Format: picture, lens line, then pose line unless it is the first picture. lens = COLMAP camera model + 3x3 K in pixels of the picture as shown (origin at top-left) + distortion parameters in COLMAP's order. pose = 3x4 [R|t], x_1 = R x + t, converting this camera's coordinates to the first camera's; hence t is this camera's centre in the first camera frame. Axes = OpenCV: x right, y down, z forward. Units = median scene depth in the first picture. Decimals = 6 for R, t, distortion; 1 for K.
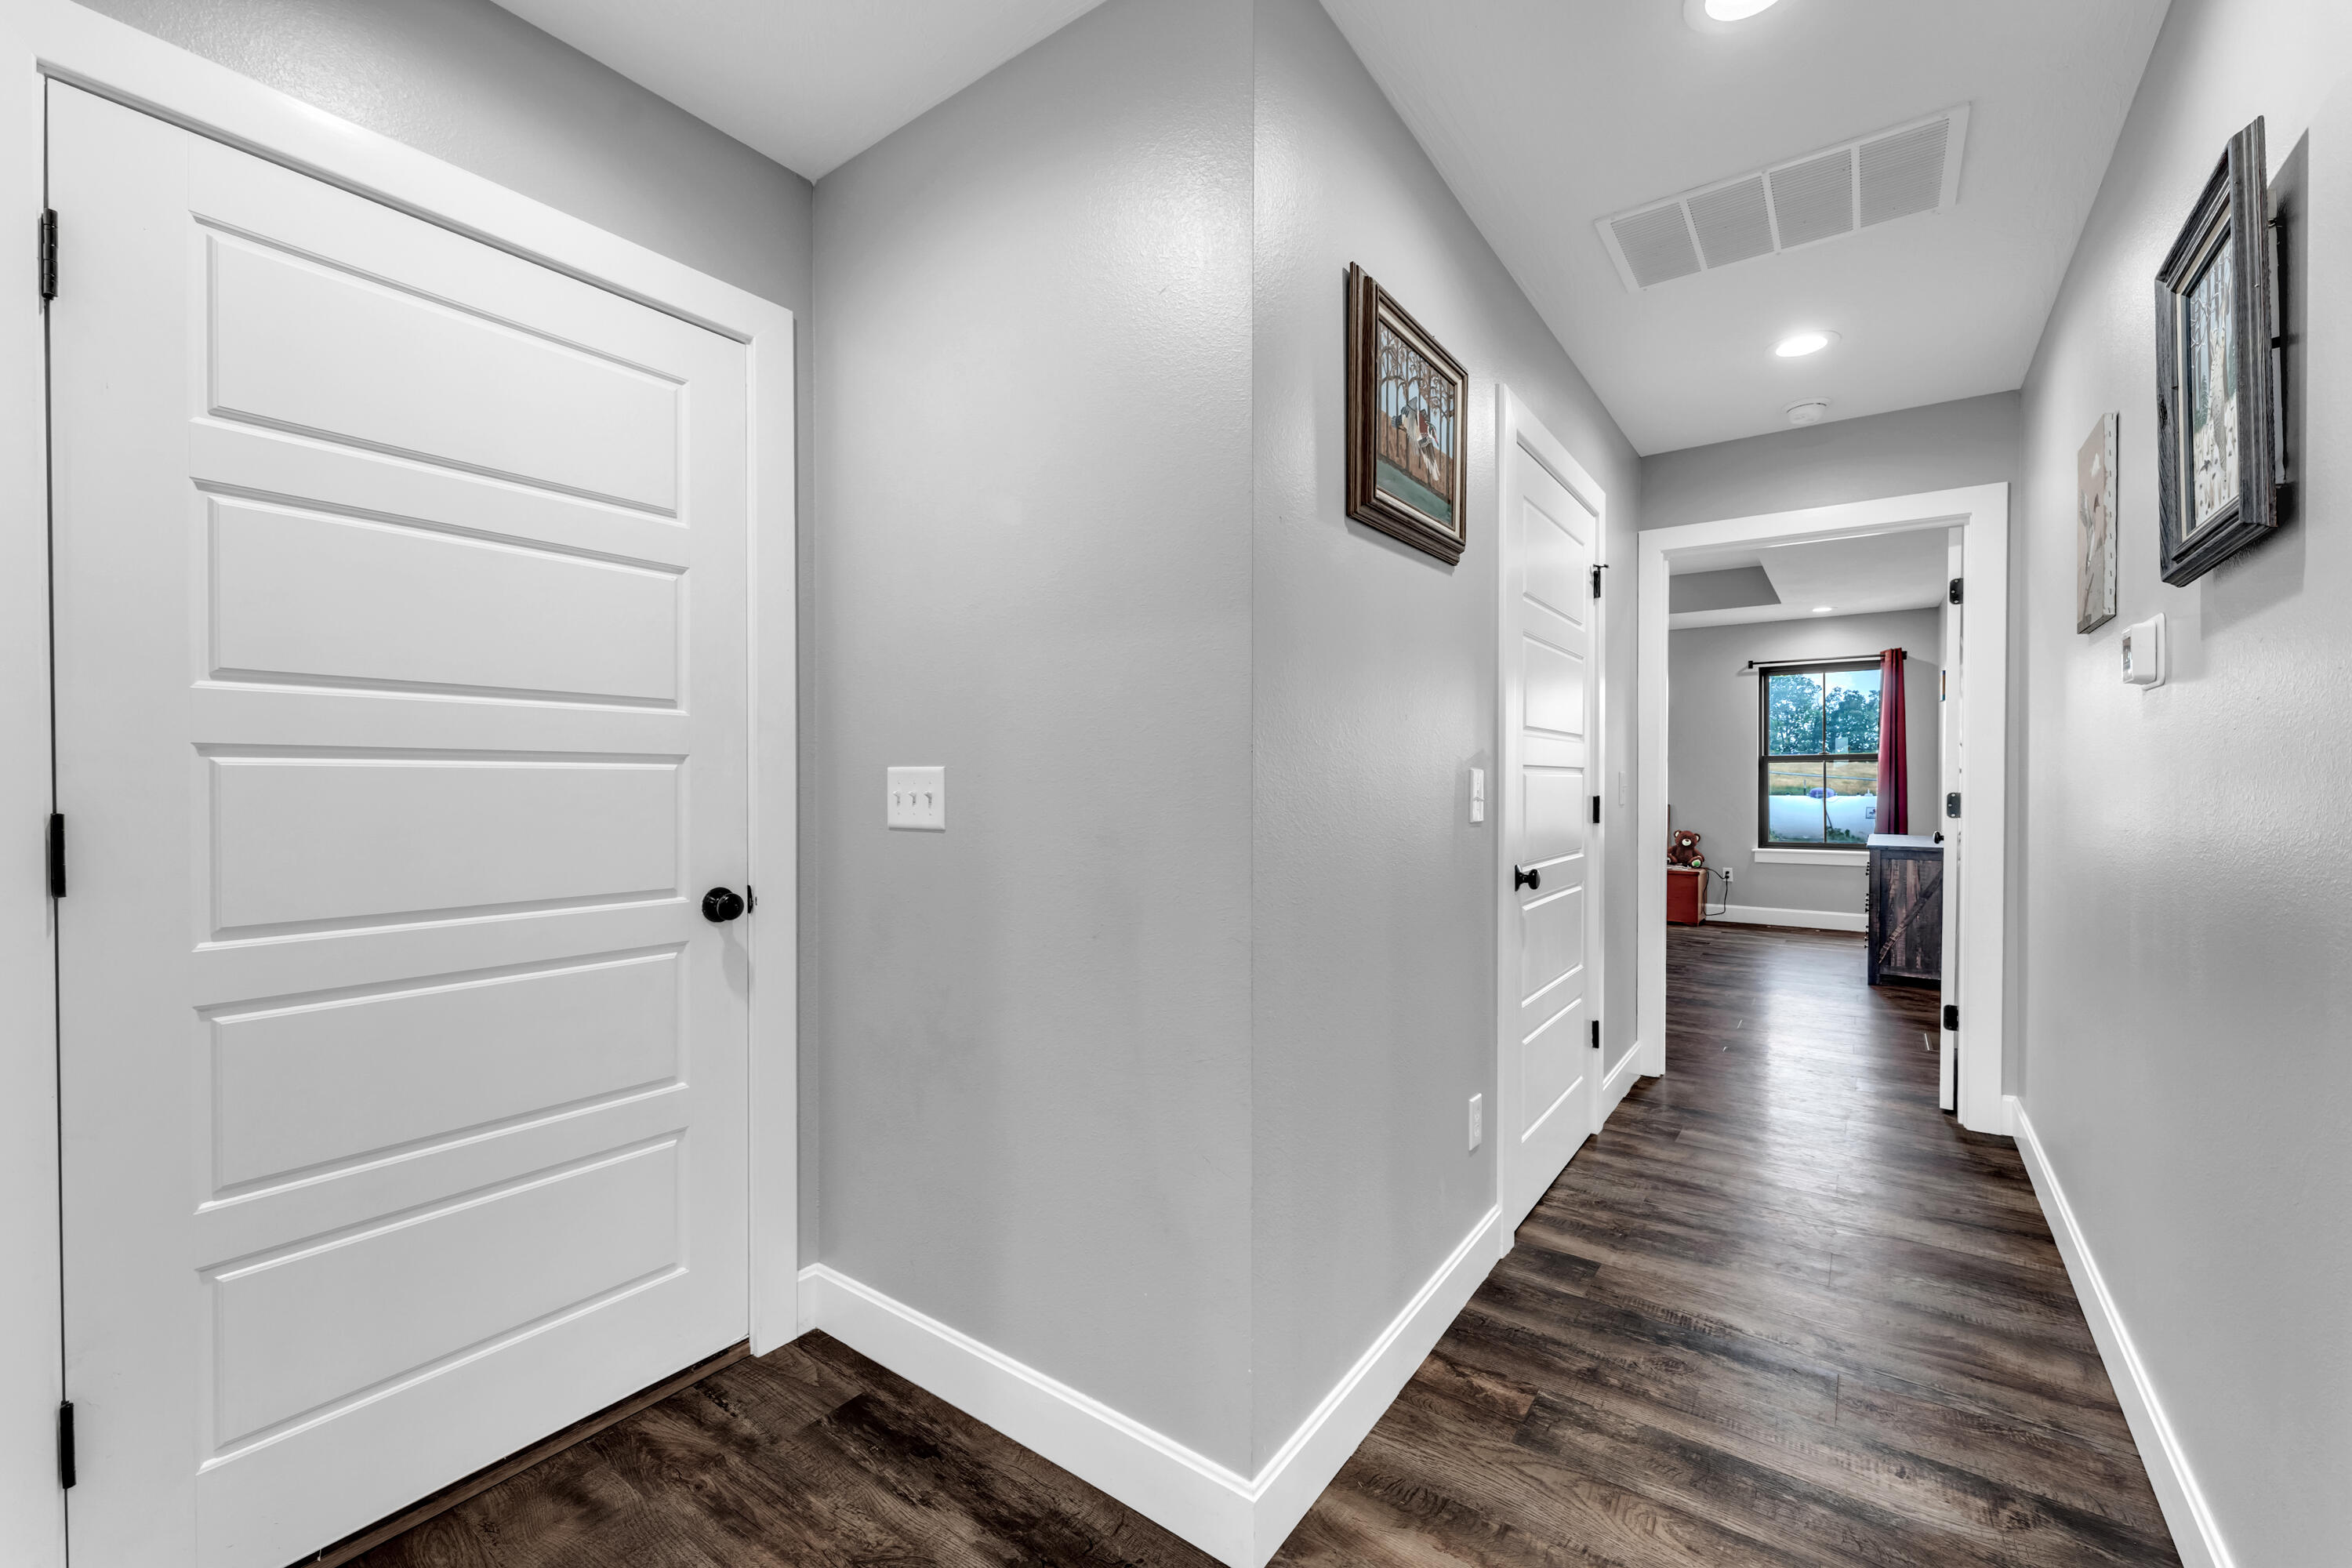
lens RADIAL K [[969.6, 0, 1174.6], [0, 969.6, 775.2], [0, 0, 1]] dist [0.000105, 0.000082]
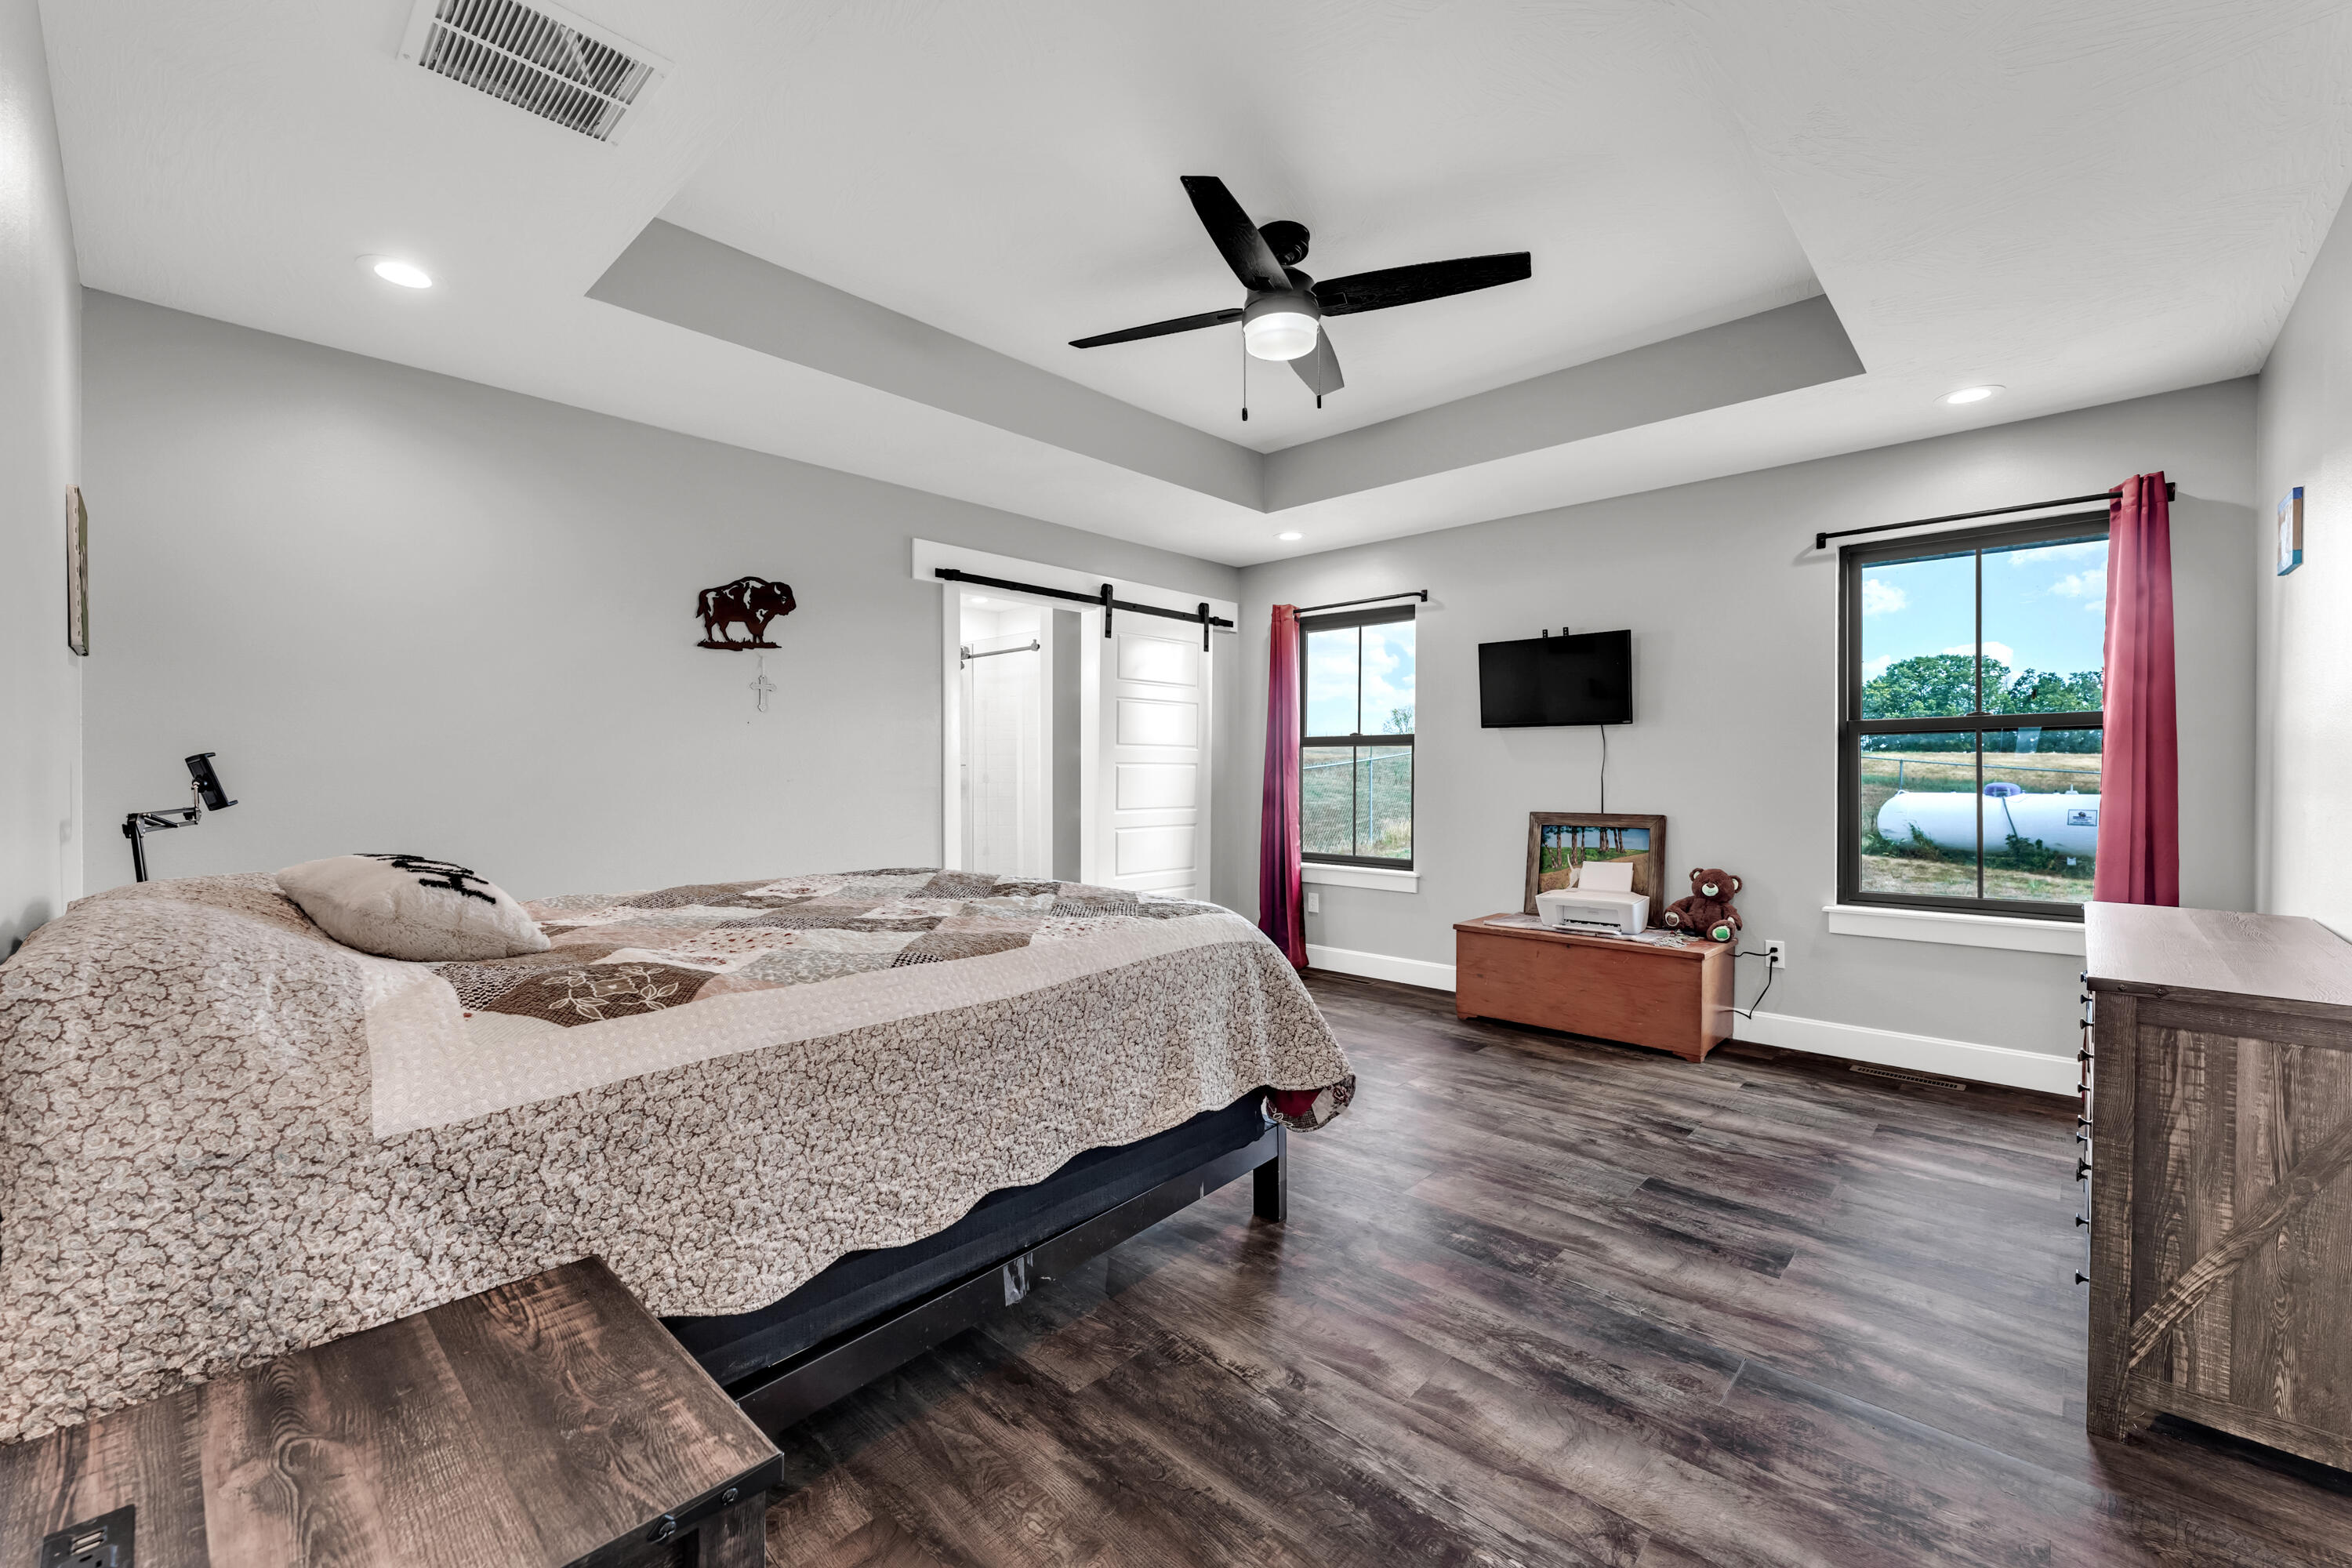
lens RADIAL K [[969.6, 0, 1181.5], [0, 969.6, 766.3], [0, 0, 1]] dist [0.000105, 0.000082]
pose [[0.992836, 0.001955, -0.119472, 0.350551], [-0.001961, 0.999998, 0.000074, 0.004235], [0.119472, 0.000161, 0.992838, 0.497022]]
